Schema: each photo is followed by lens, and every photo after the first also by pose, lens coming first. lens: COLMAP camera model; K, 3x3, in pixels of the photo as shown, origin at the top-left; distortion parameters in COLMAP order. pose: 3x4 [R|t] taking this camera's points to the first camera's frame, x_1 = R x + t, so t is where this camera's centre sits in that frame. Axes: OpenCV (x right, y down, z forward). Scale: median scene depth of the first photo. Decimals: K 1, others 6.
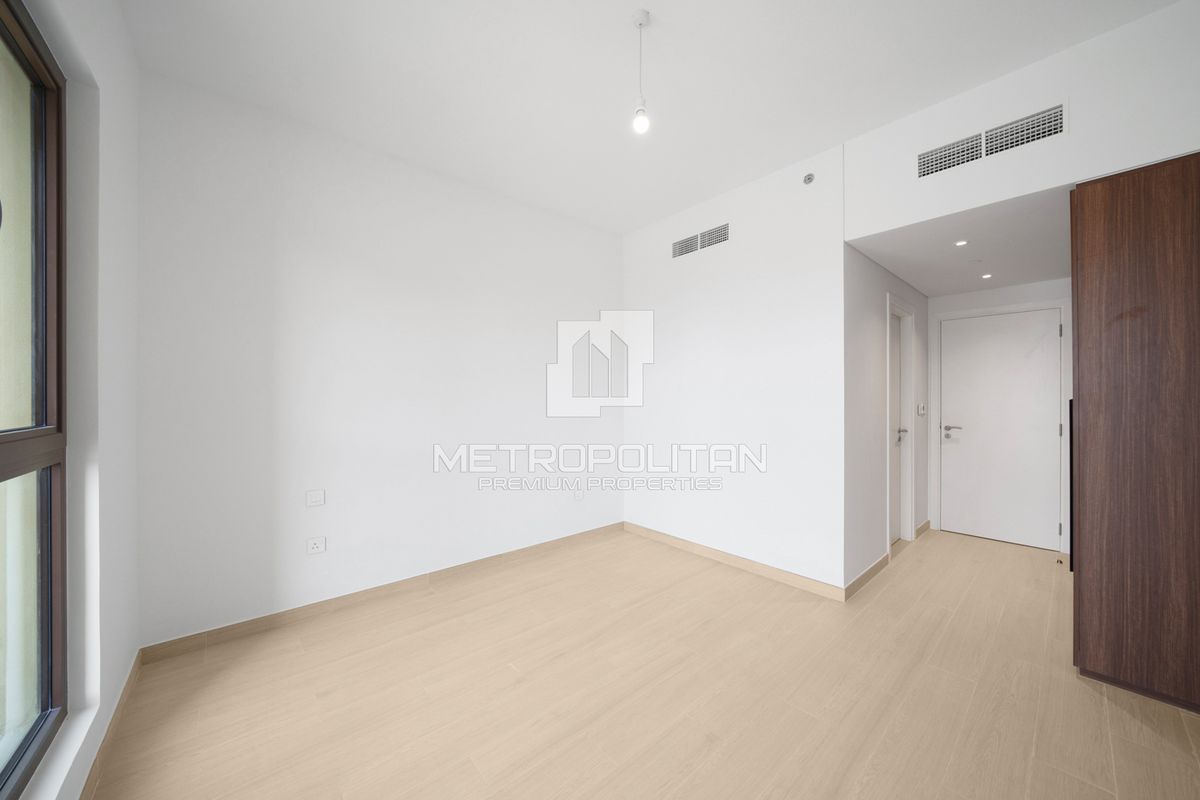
lens RADIAL K [[430.6, 0, 597.2], [0, 430.6, 402.8], [0, 0, 1]] dist [-0.001341, -0.000072]
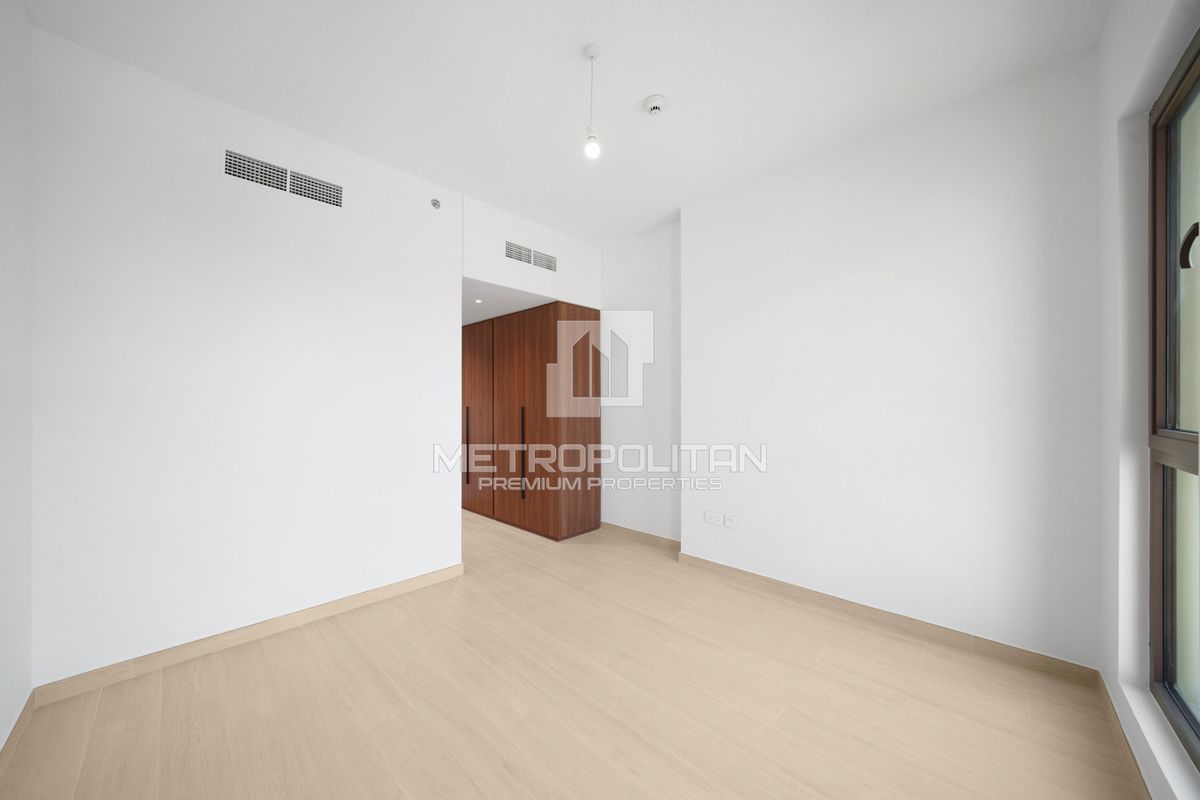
lens RADIAL K [[416.5, 0, 599.7], [0, 416.5, 408.9], [0, 0, 1]] dist [-0.000612, -0.000052]
pose [[-0.092030, -0.000783, 0.995756, -0.615741], [0.010751, 0.999941, 0.001780, 0.001070], [-0.995698, 0.010869, -0.092016, 0.712621]]
